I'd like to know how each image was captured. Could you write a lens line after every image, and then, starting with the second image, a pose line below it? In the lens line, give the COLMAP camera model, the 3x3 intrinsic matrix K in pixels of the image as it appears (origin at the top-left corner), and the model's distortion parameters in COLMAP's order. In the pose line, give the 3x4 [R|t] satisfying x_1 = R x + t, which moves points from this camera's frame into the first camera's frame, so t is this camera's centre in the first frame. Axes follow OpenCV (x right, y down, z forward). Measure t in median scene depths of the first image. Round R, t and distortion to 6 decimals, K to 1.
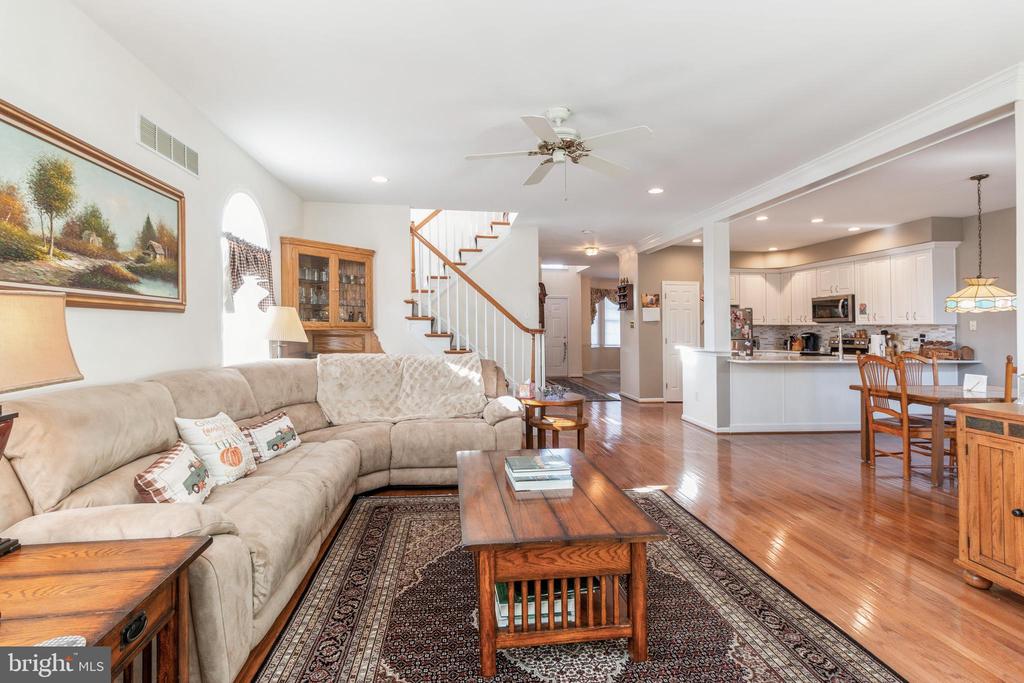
lens RADIAL K [[468.3, 0, 510.6], [0, 468.3, 312.5], [0, 0, 1]] dist [0.001204, 0.000160]
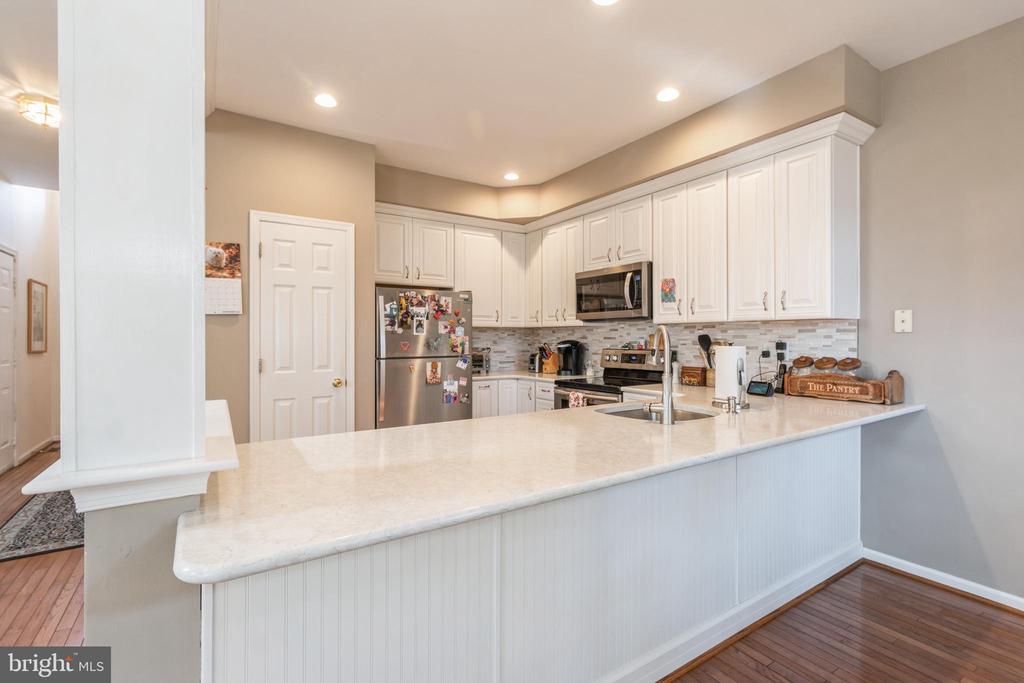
lens RADIAL K [[469.1, 0, 509.9], [0, 469.1, 335.7], [0, 0, 1]] dist [0.000967, 0.000351]
pose [[0.896000, -0.006638, 0.444004, 0.337999], [-0.007465, 0.999522, 0.030009, 0.021764], [-0.443991, -0.030203, 0.895522, 0.550681]]
